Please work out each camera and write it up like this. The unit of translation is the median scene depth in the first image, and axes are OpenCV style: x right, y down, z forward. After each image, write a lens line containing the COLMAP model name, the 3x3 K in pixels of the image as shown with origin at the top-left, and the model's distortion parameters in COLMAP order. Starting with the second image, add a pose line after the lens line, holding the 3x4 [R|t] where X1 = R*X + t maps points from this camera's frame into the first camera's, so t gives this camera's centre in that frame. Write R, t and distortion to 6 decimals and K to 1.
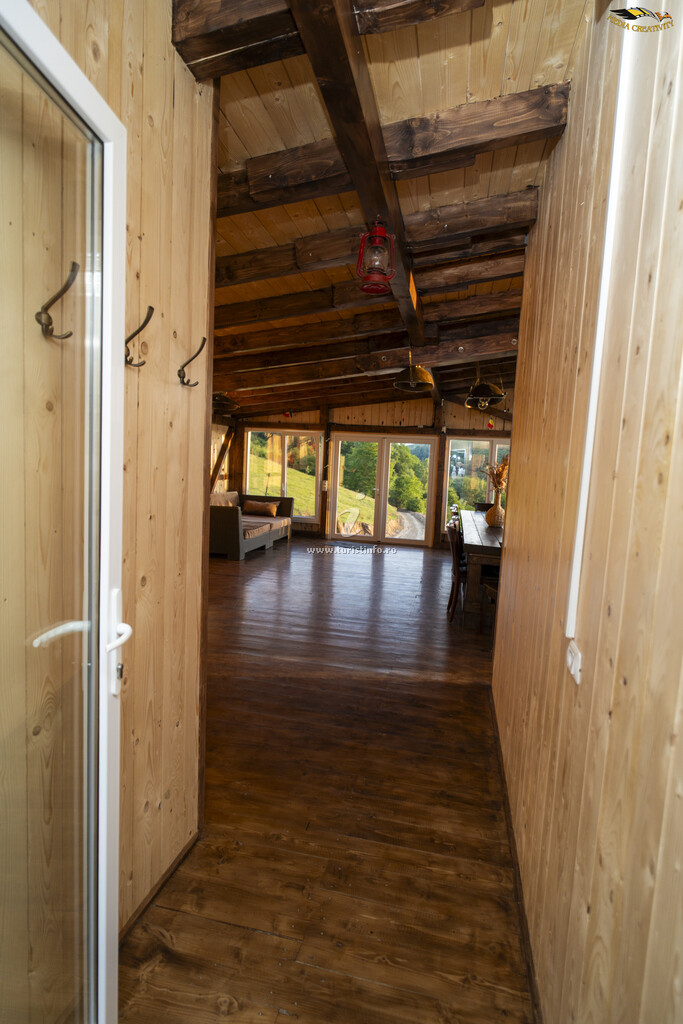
lens RADIAL K [[518.7, 0, 341.5], [0, 518.7, 512.0], [0, 0, 1]] dist [-0.005103, -0.000215]
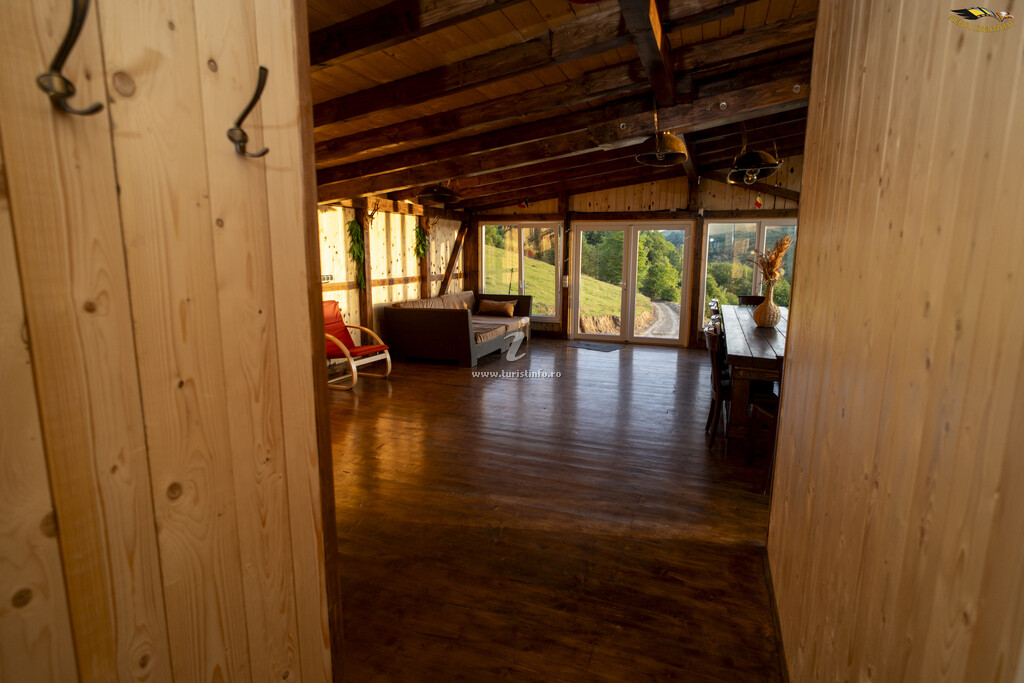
lens RADIAL K [[518.7, 0, 512.0], [0, 518.7, 341.5], [0, 0, 1]] dist [-0.005103, -0.000215]
pose [[0.987621, -0.017628, -0.155867, 0.026995], [0.028681, 0.997208, 0.068946, -0.018772], [0.154216, -0.072563, 0.985369, 0.132825]]
